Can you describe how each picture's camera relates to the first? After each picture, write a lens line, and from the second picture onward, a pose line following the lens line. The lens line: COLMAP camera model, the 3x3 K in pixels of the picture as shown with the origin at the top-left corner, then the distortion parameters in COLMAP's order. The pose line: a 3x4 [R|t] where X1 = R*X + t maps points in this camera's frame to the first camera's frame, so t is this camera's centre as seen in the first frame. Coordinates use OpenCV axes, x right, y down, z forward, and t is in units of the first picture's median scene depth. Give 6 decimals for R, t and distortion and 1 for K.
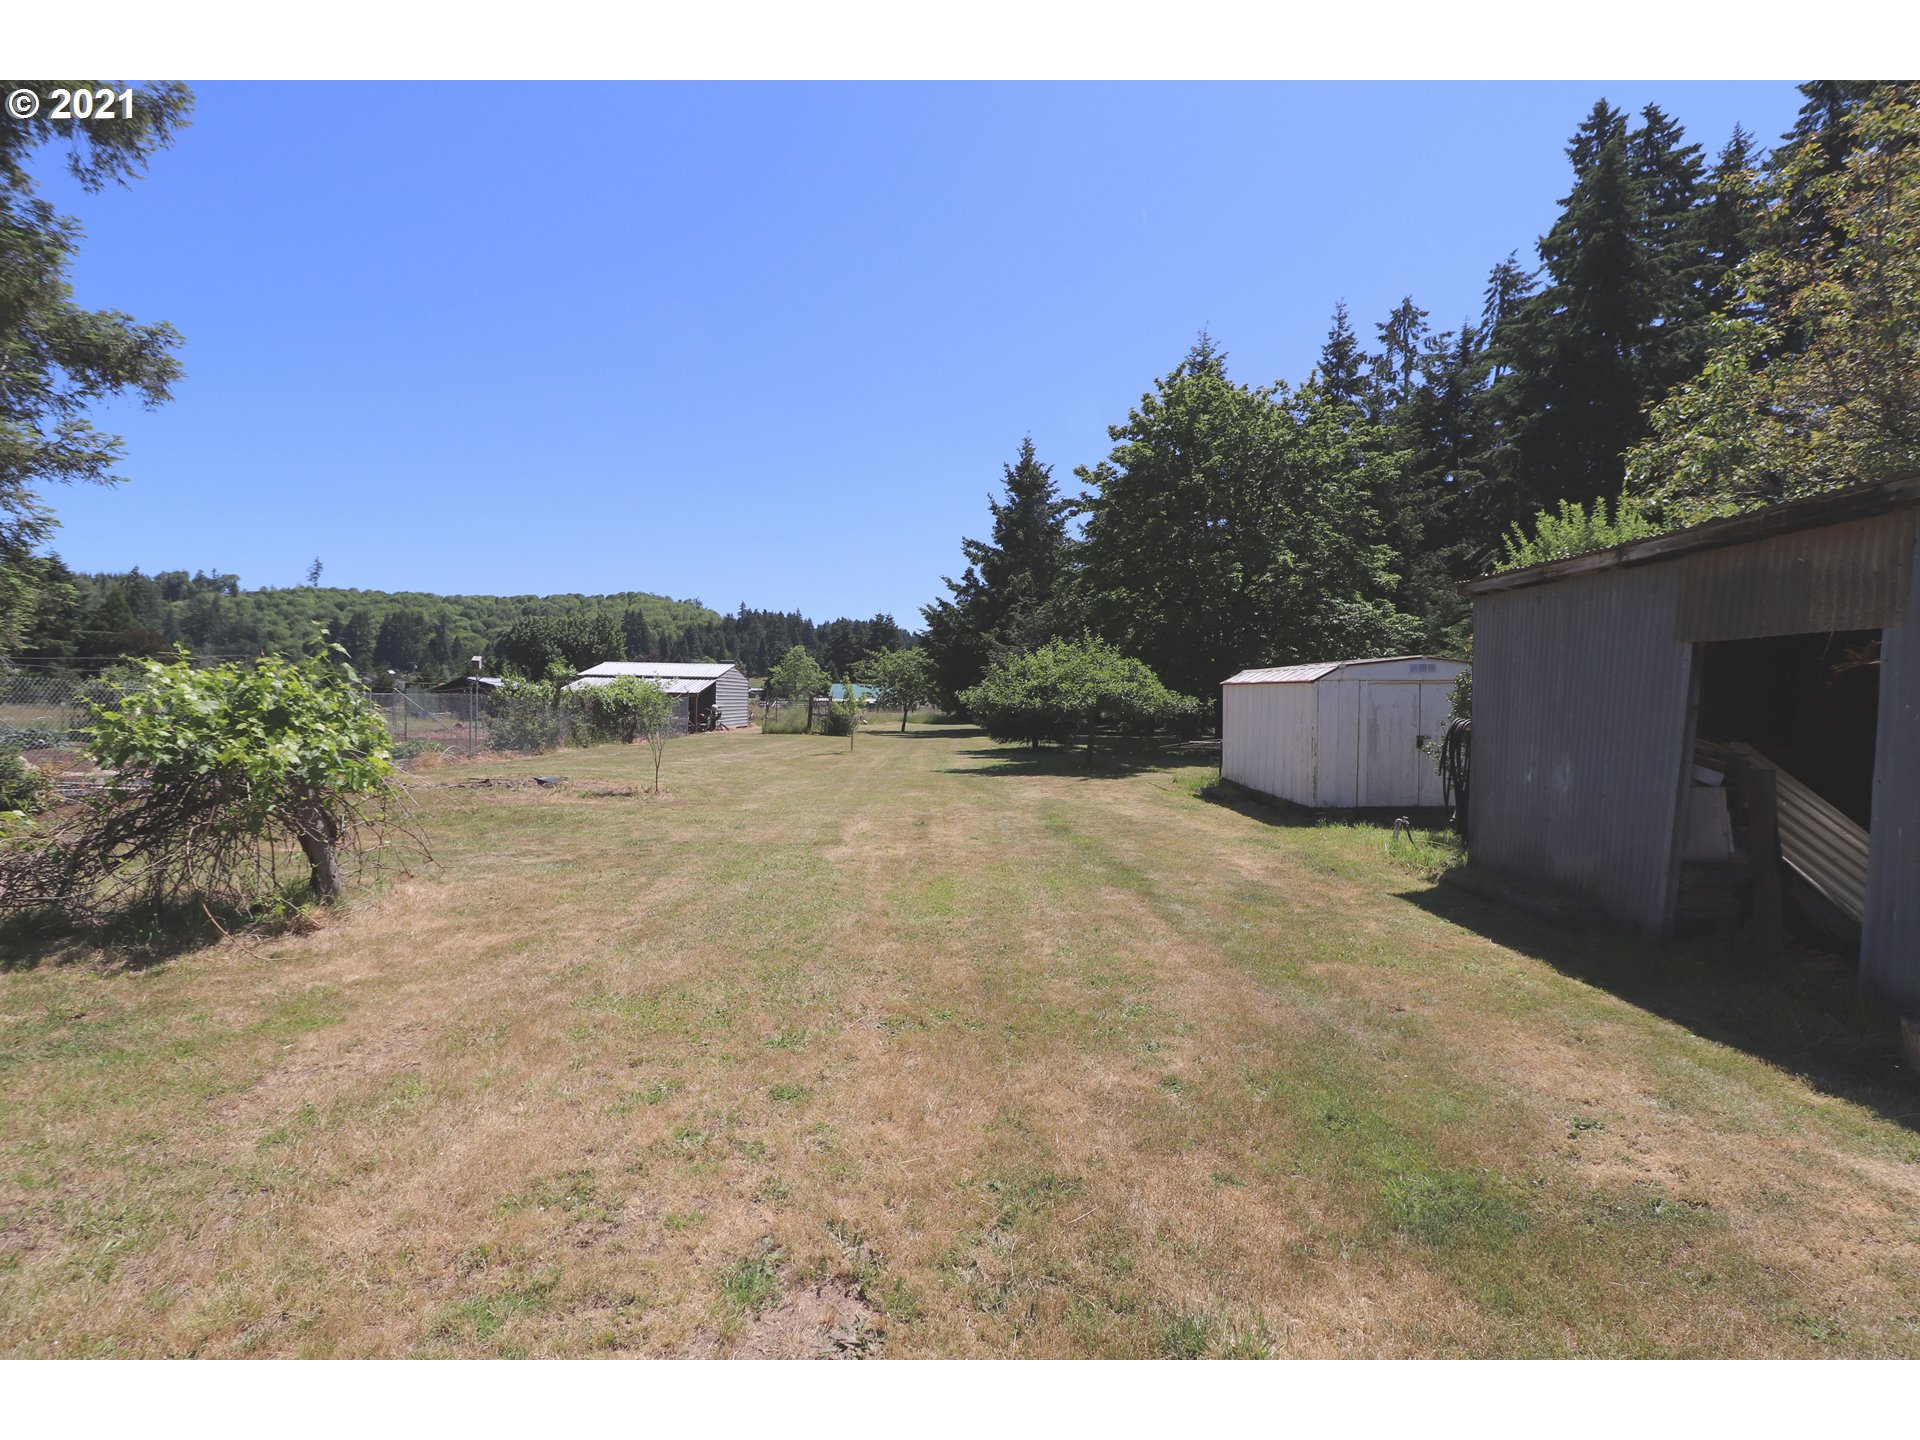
lens RADIAL K [[893.0, 0, 973.3], [0, 893.0, 712.1], [0, 0, 1]] dist [-0.002476, -0.012655]
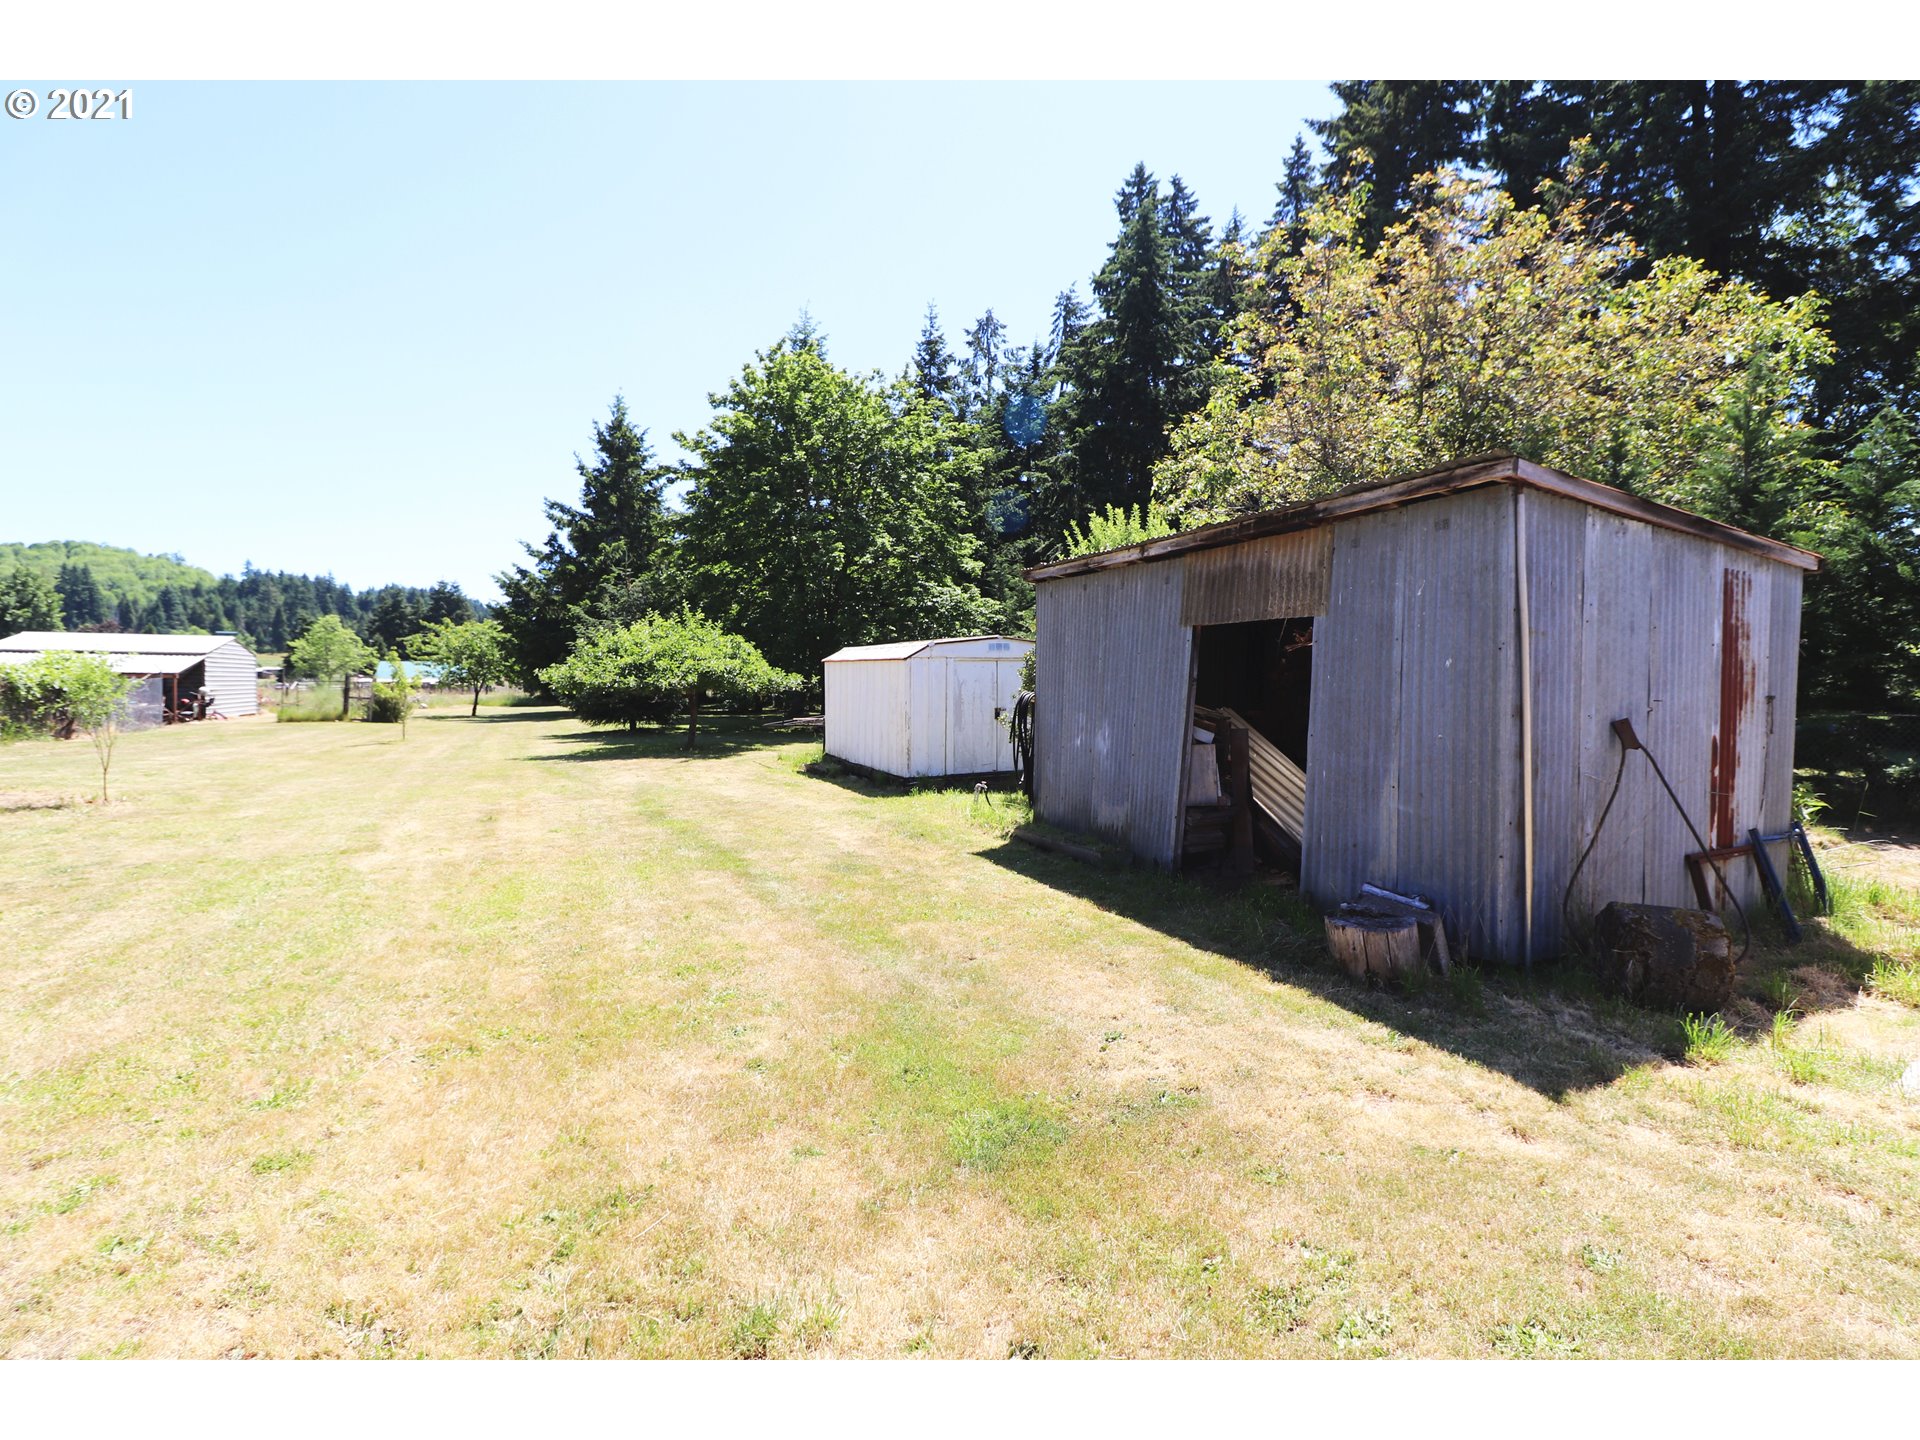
lens RADIAL K [[893.0, 0, 973.3], [0, 893.0, 712.1], [0, 0, 1]] dist [-0.002476, -0.012655]
pose [[0.909078, -0.021943, 0.416048, 0.011843], [0.011782, 0.999567, 0.026974, 0.001280], [-0.416459, -0.019619, 0.908943, 0.005094]]
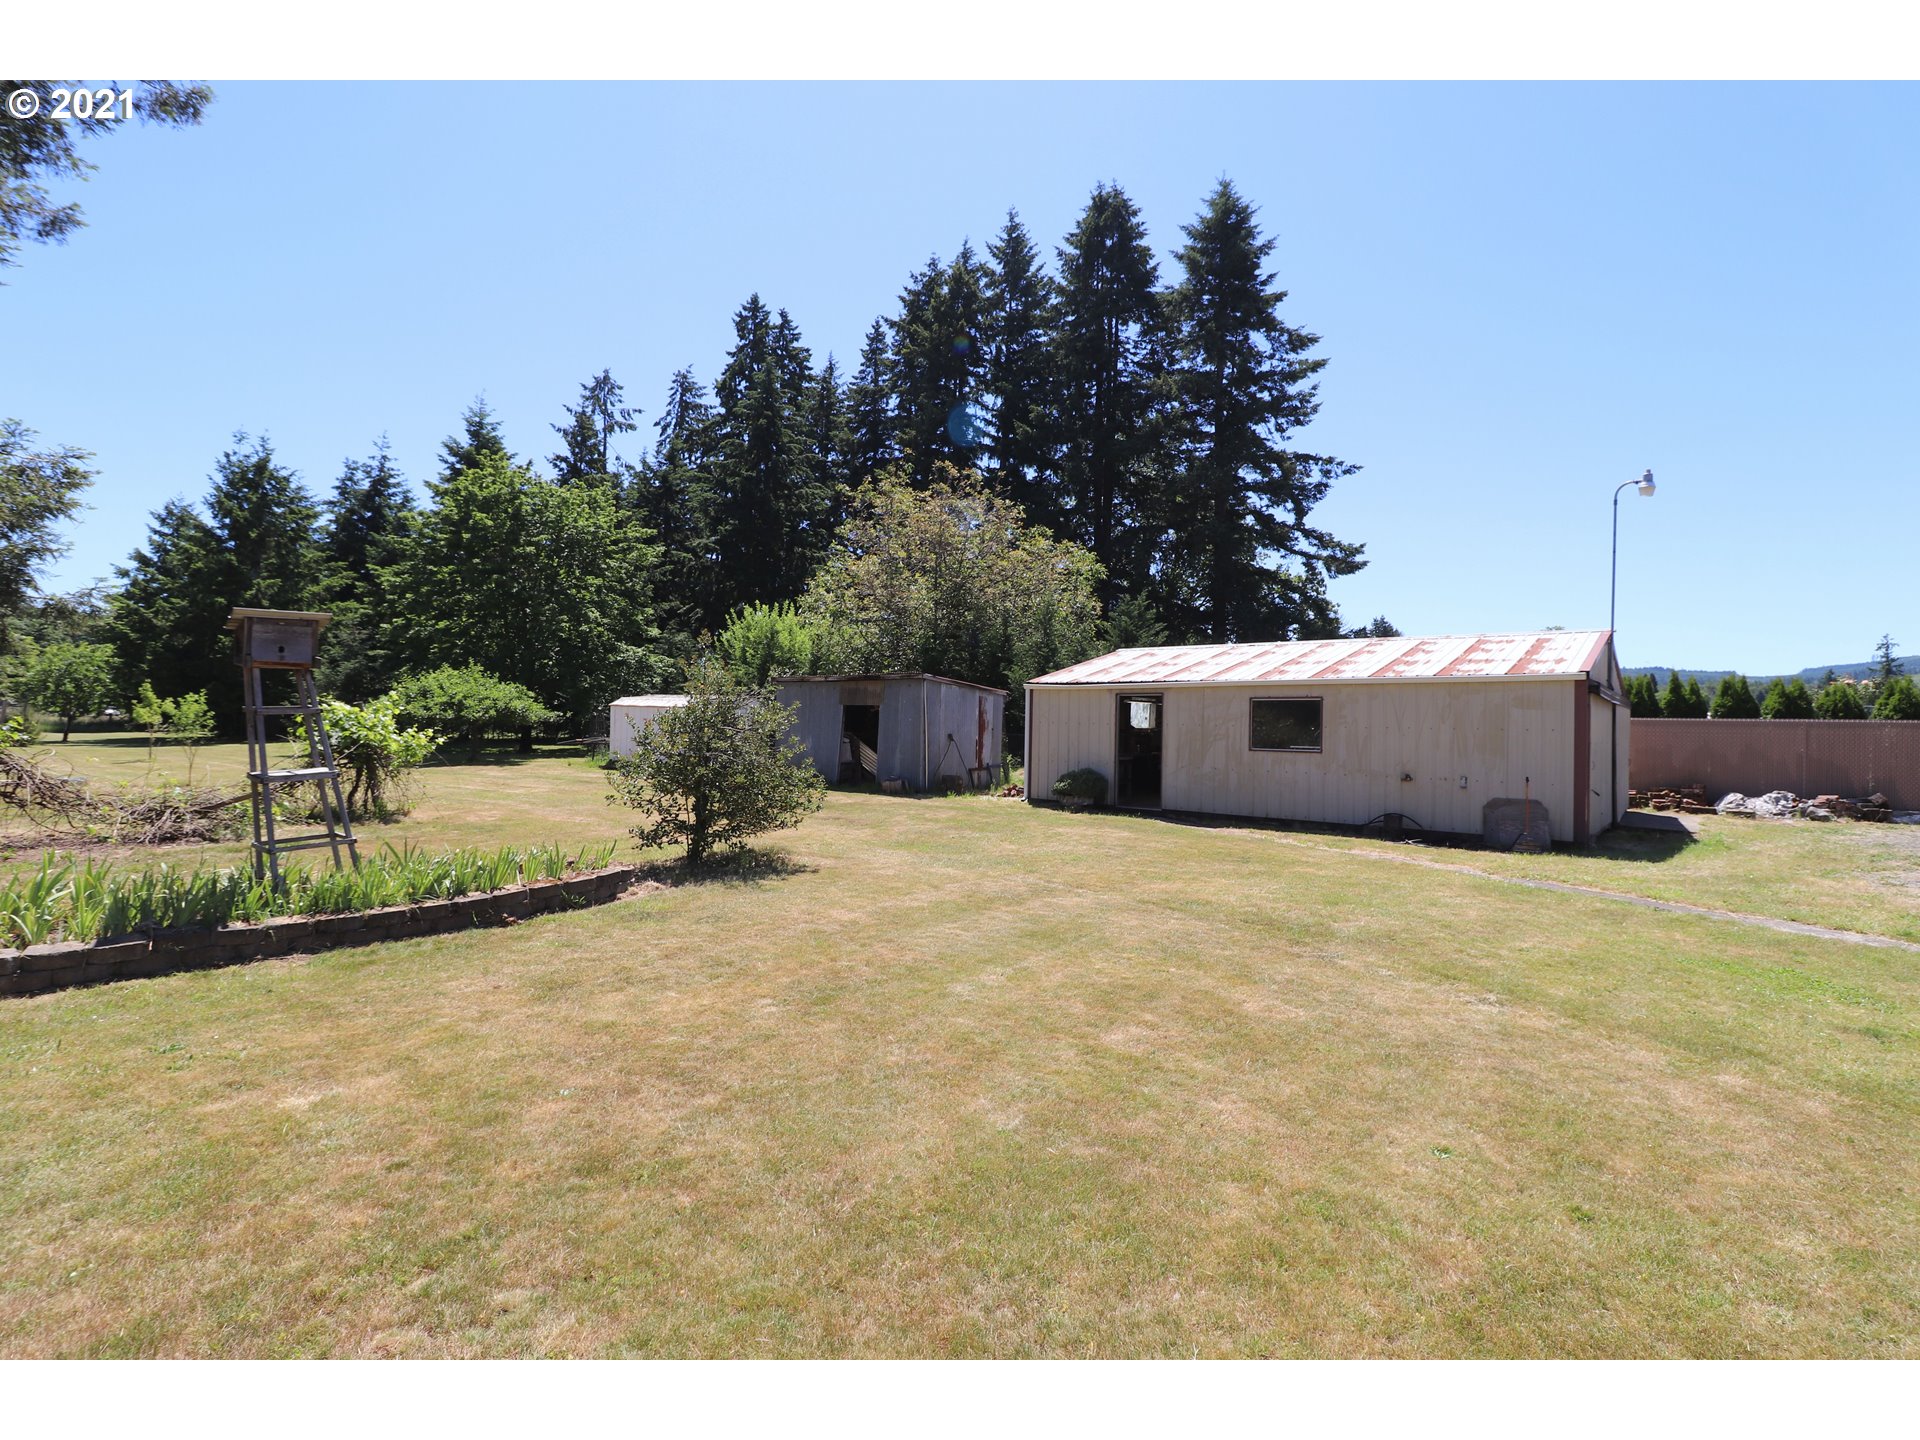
lens RADIAL K [[893.0, 0, 973.3], [0, 893.0, 712.1], [0, 0, 1]] dist [-0.002476, -0.012655]
pose [[0.629400, 0.005936, 0.777059, -0.787120], [-0.001854, 0.999979, -0.006137, -0.010989], [-0.777079, 0.002422, 0.629398, -0.799389]]
